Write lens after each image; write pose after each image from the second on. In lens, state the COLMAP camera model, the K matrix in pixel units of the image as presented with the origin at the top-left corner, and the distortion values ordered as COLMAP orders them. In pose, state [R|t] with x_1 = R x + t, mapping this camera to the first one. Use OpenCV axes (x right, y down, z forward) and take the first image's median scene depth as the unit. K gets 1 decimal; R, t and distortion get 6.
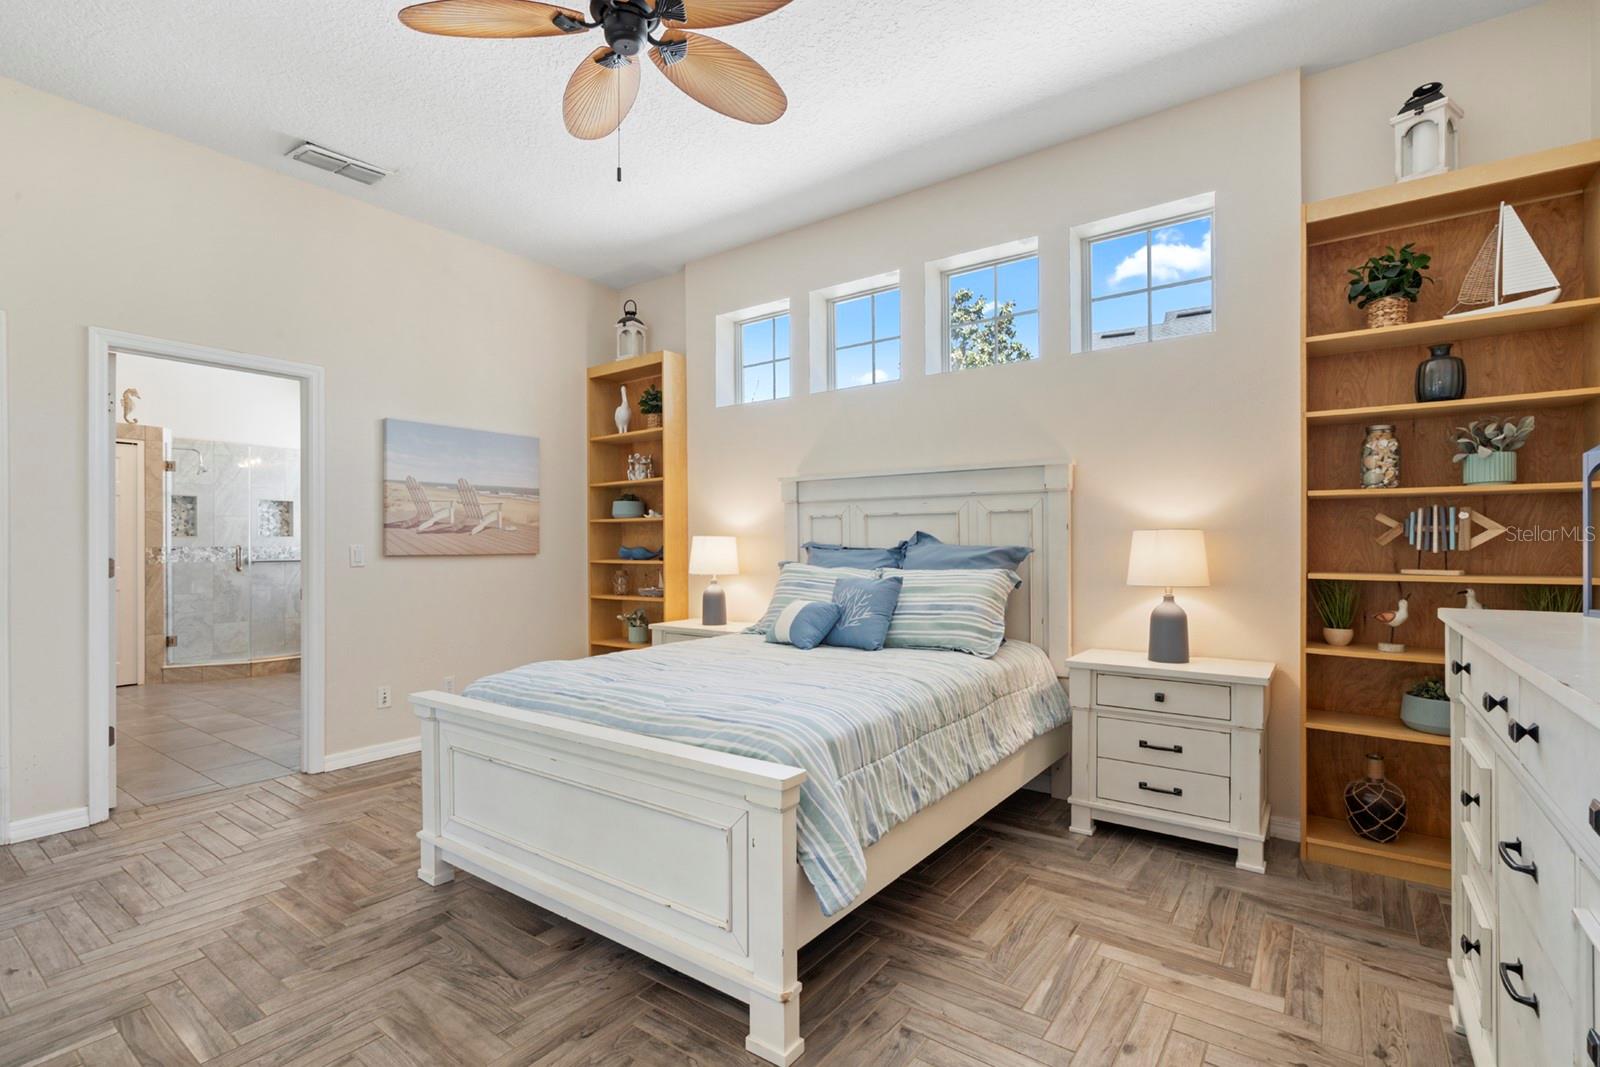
lens RADIAL K [[734.4, 0, 801.9], [0, 734.4, 544.9], [0, 0, 1]] dist [-0.002673, 0.003729]
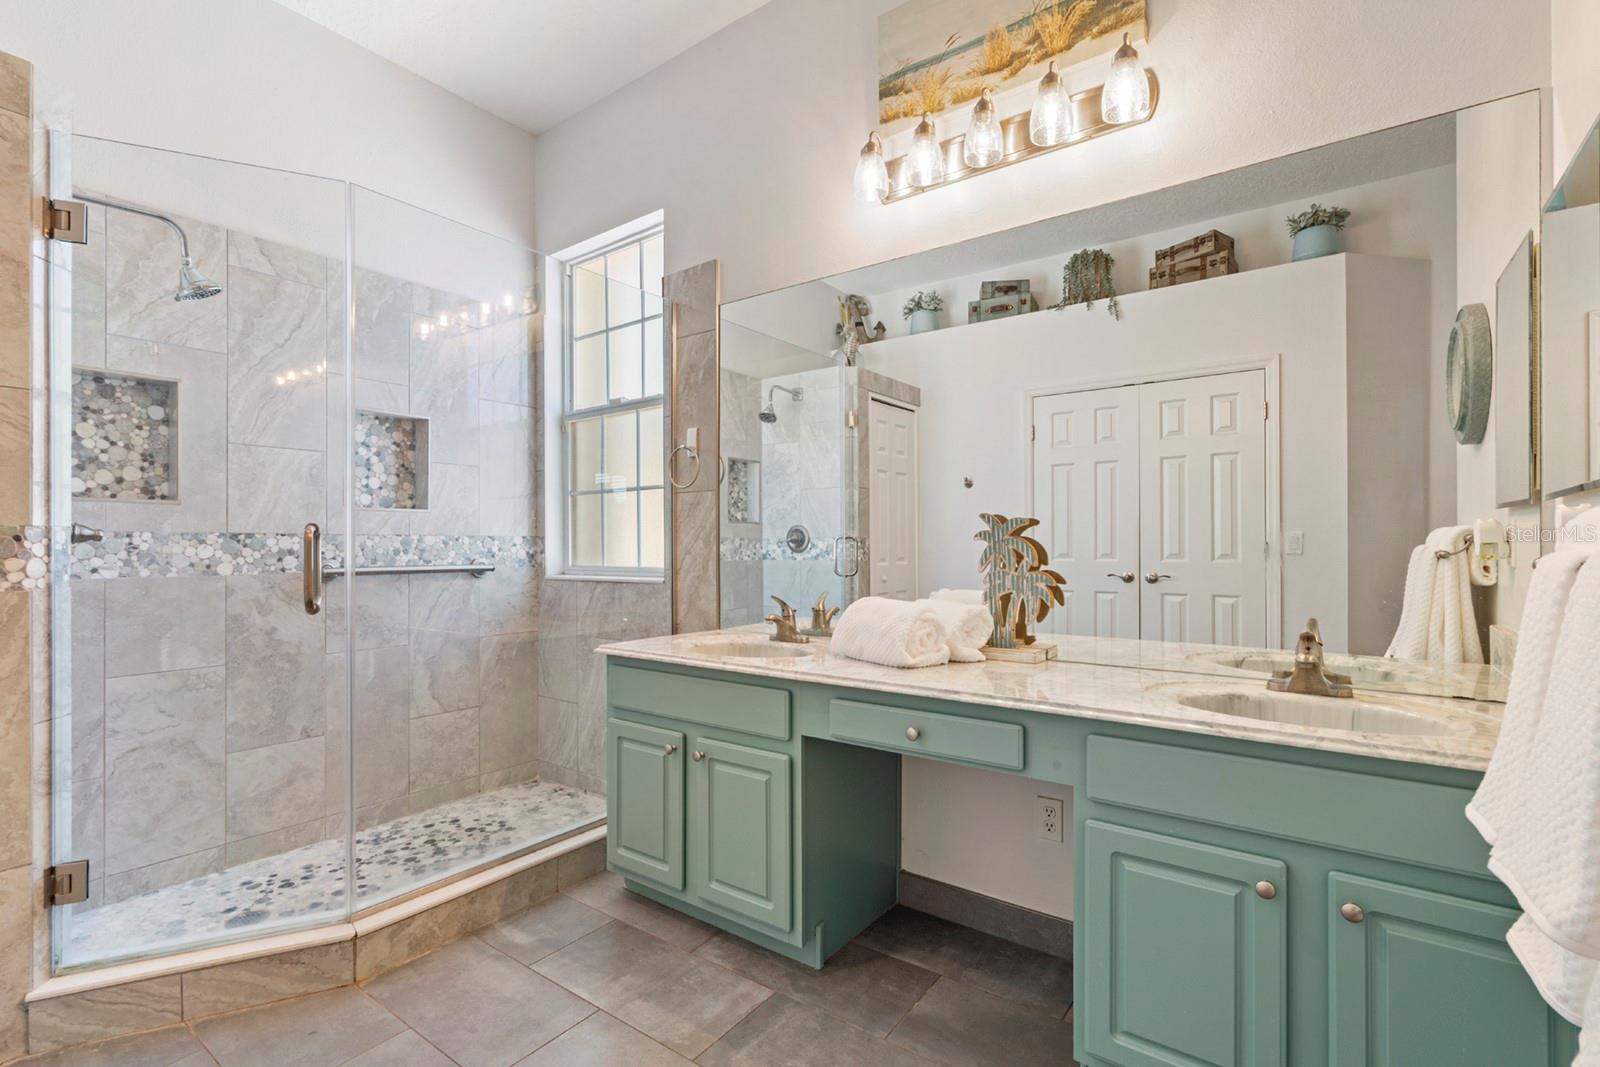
lens RADIAL K [[734.4, 0, 805.4], [0, 734.4, 540.4], [0, 0, 1]] dist [-0.002673, 0.003729]
pose [[0.999967, -0.004425, -0.006840, -0.409470], [0.004378, 0.999967, -0.006837, 0.007629], [0.006870, 0.006807, 0.999953, 0.510314]]
